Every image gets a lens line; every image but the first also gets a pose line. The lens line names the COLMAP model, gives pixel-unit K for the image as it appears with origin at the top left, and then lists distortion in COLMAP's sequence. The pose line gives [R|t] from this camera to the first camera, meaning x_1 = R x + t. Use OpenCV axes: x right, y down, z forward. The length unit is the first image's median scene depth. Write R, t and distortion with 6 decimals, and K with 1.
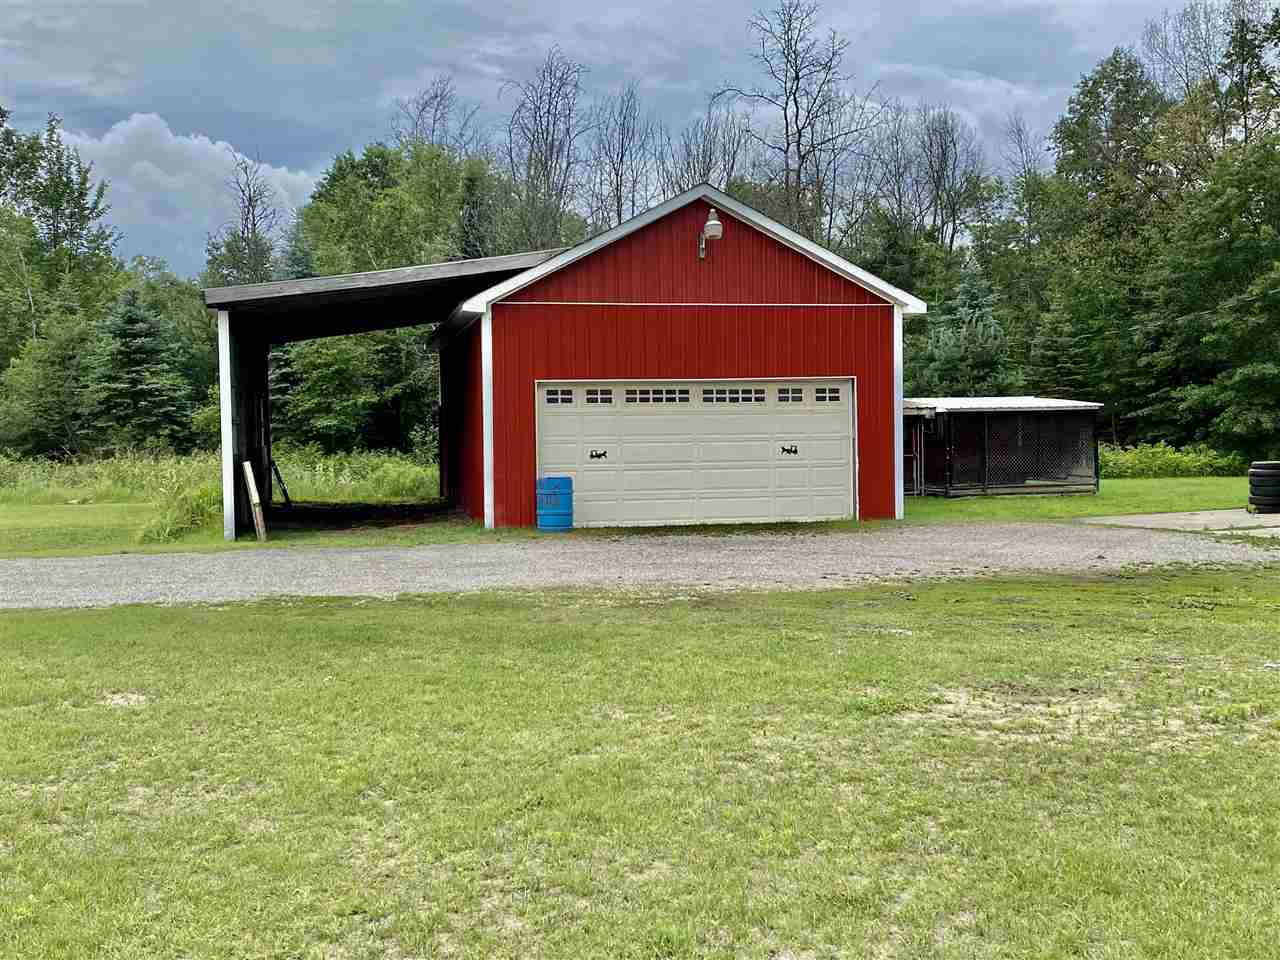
lens RADIAL K [[1267.2, 0, 640.0], [0, 1267.2, 480.0], [0, 0, 1]] dist [0.013865, -0.003330]
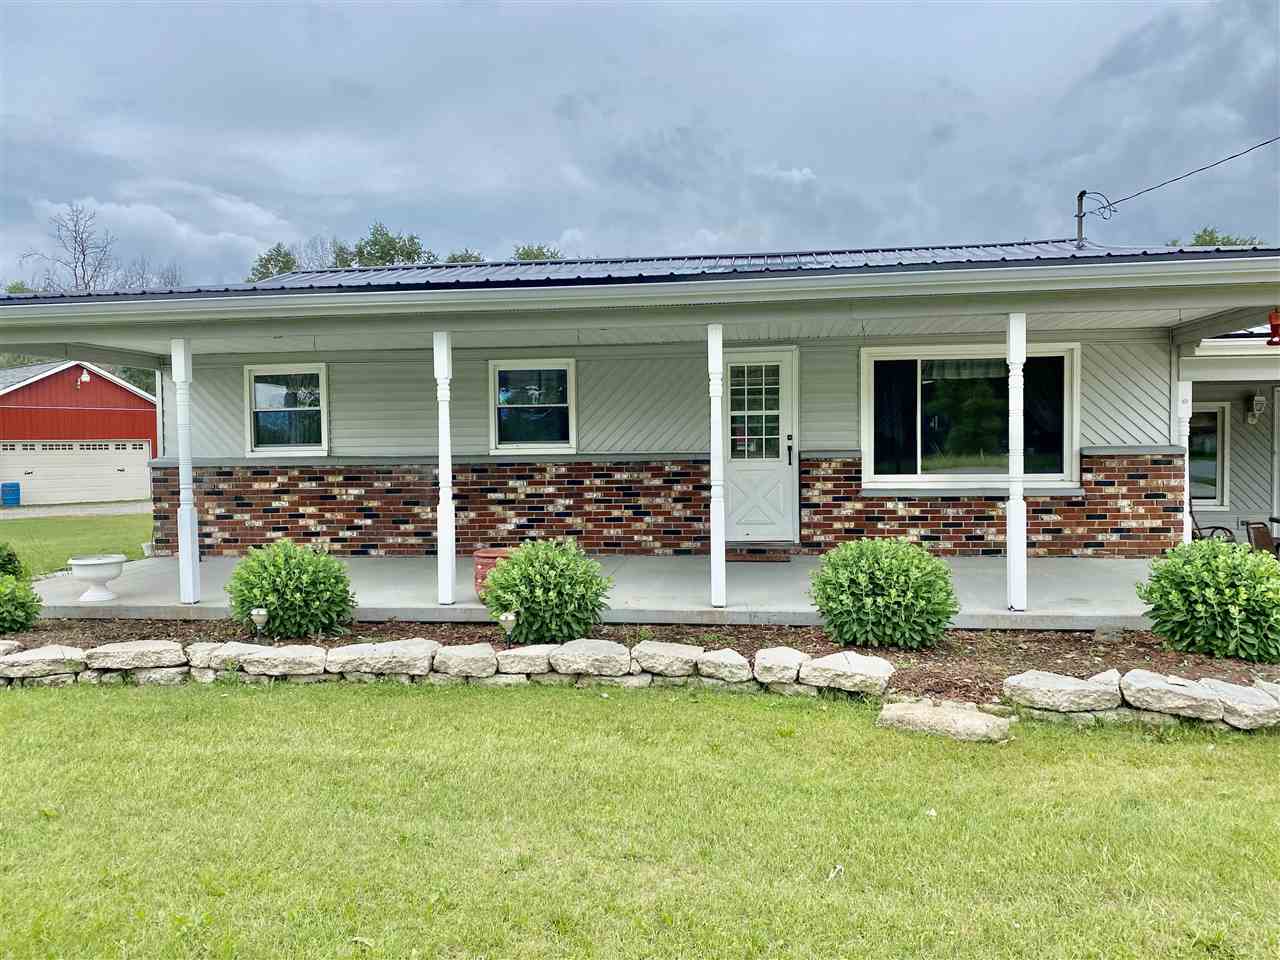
lens RADIAL K [[968.8, 0, 640.0], [0, 968.8, 480.0], [0, 0, 1]] dist [0.091202, -0.138313]
pose [[0.775036, -0.018102, 0.631658, -0.294717], [0.029444, 0.999538, -0.007483, 0.037999], [-0.631231, 0.024398, 0.775211, -1.051023]]
